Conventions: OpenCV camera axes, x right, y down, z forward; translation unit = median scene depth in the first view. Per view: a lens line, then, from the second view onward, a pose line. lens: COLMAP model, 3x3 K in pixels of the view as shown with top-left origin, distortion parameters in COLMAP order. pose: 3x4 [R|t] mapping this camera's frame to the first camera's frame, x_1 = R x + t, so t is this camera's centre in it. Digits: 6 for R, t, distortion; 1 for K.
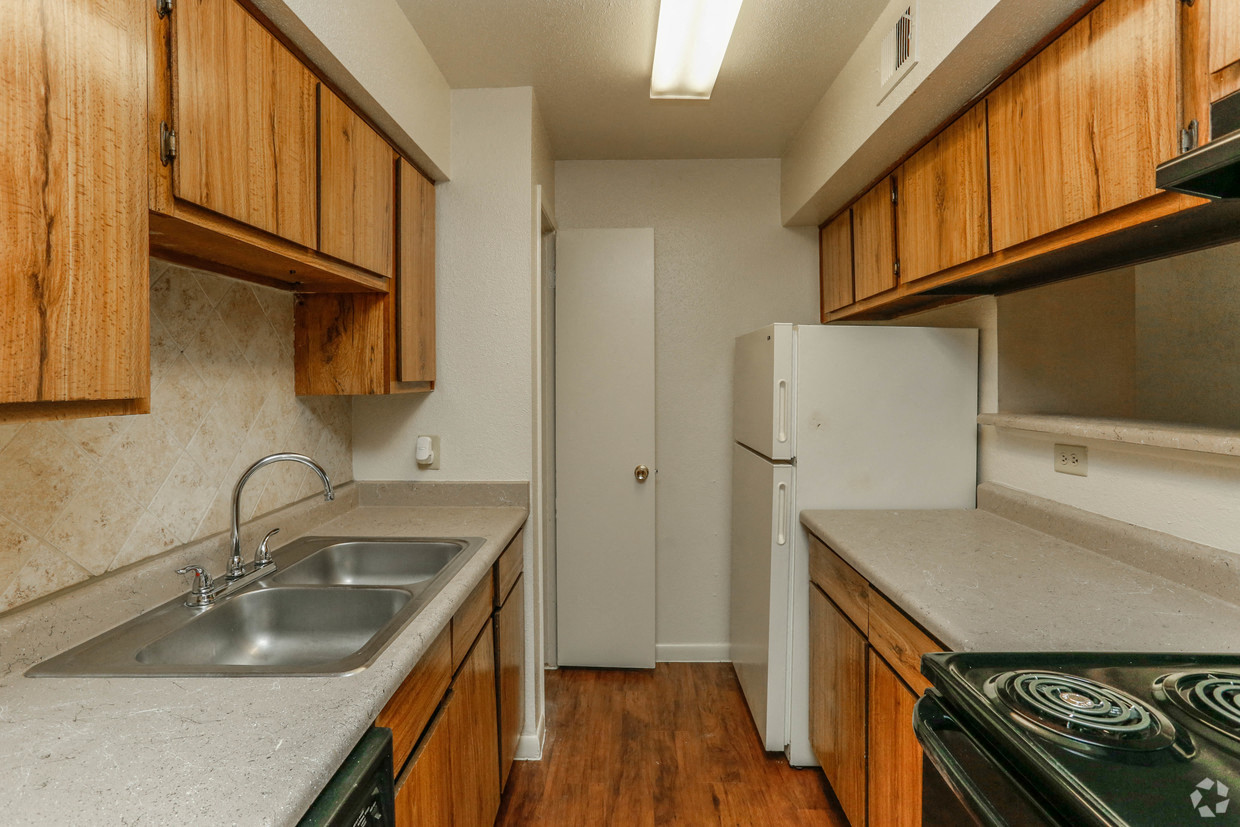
lens RADIAL K [[577.5, 0, 623.2], [0, 577.5, 384.1], [0, 0, 1]] dist [-0.018421, 0.026845]
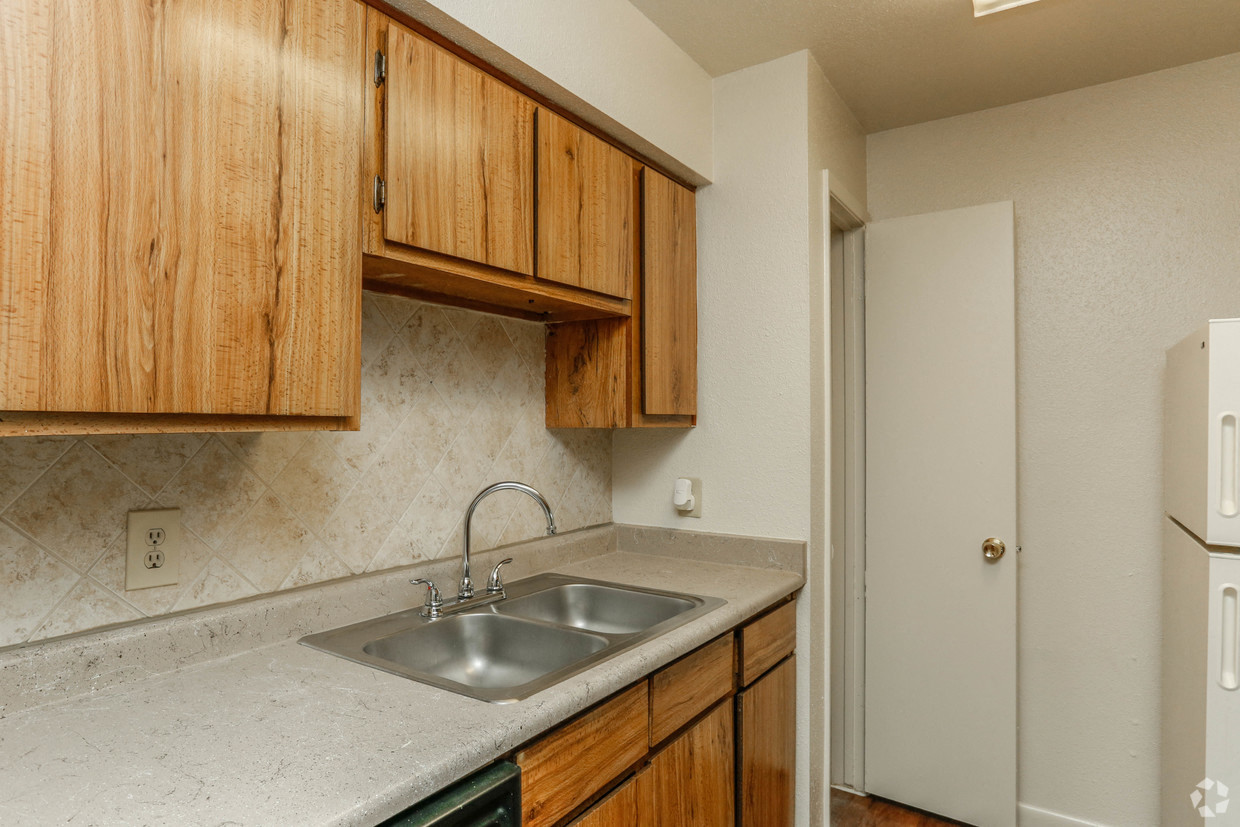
lens RADIAL K [[708.2, 0, 620.0], [0, 708.2, 413.5], [0, 0, 1]] dist [-0.003664, 0.000133]
pose [[0.846323, -0.004418, -0.532652, 0.251529], [-0.009242, 0.999693, -0.022977, 0.030901], [0.532590, 0.024369, 0.846022, 0.064628]]
